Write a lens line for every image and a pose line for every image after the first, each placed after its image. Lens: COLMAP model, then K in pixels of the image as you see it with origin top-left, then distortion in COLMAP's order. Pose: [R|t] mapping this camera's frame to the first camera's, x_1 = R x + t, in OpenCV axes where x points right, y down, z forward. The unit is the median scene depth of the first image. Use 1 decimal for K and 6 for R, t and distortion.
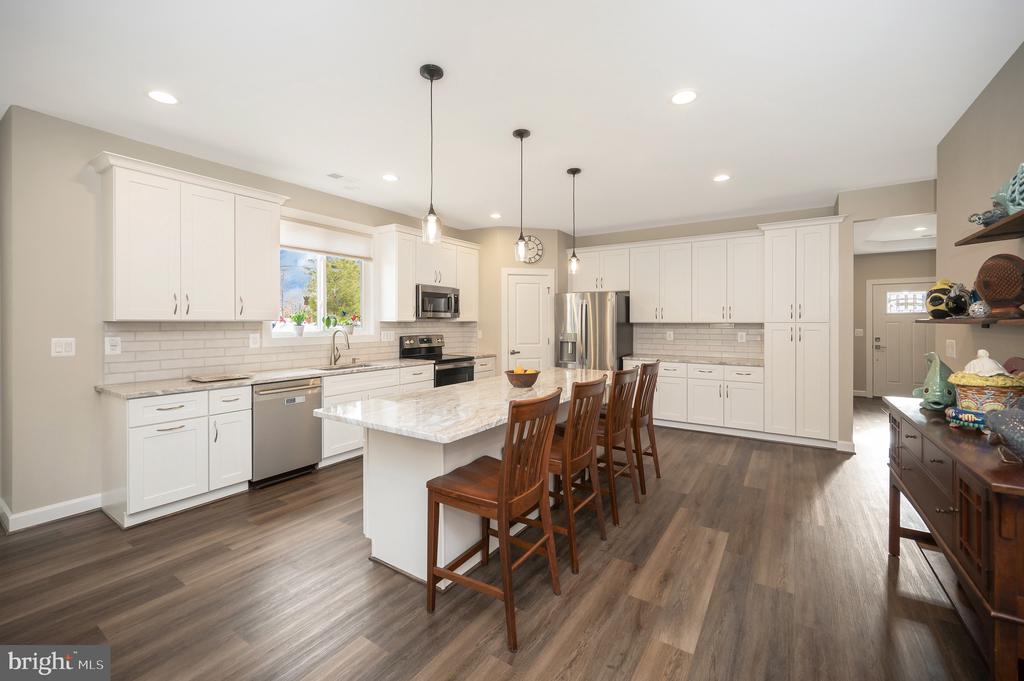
lens RADIAL K [[420.1, 0, 513.5], [0, 420.1, 325.4], [0, 0, 1]] dist [-0.000240, 0.000005]
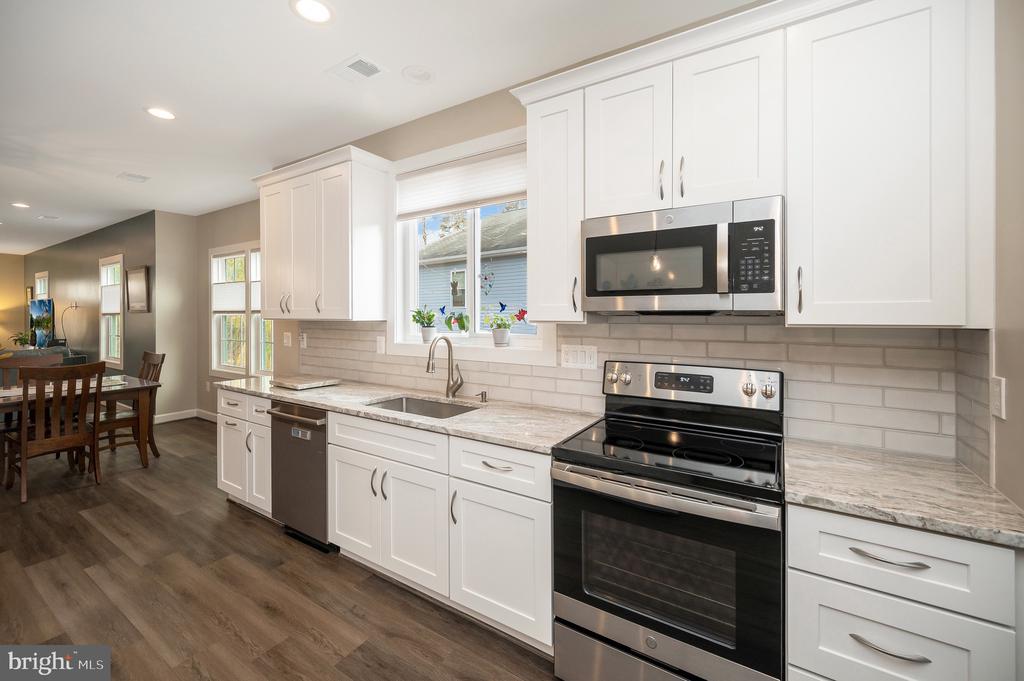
lens RADIAL K [[419.0, 0, 516.4], [0, 419.0, 315.8], [0, 0, 1]] dist [0.001208, 0.000186]
pose [[0.014058, 0.001664, -0.999900, 0.135295], [-0.008630, 0.999962, 0.001543, -0.017088], [0.999864, 0.008607, 0.014071, 0.975861]]
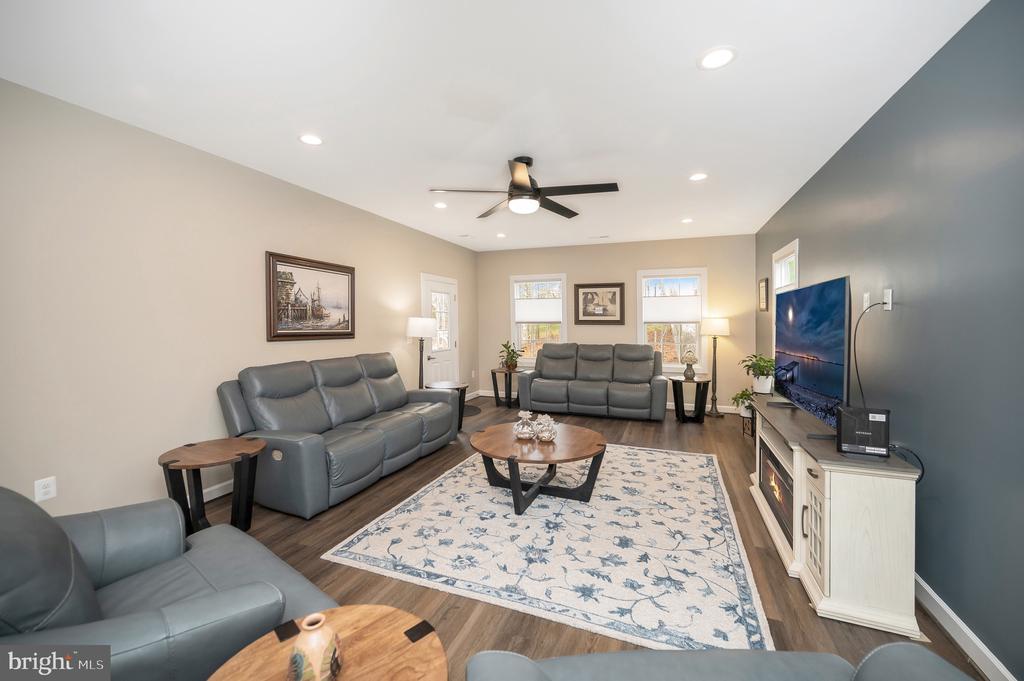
lens RADIAL K [[412.2, 0, 514.8], [0, 412.2, 333.0], [0, 0, 1]] dist [-0.001857, -0.000081]
pose [[-0.975322, 0.005082, -0.220728, -0.820236], [-0.002740, 0.999379, 0.035117, -0.014148], [0.220769, 0.034855, -0.974703, -0.177109]]
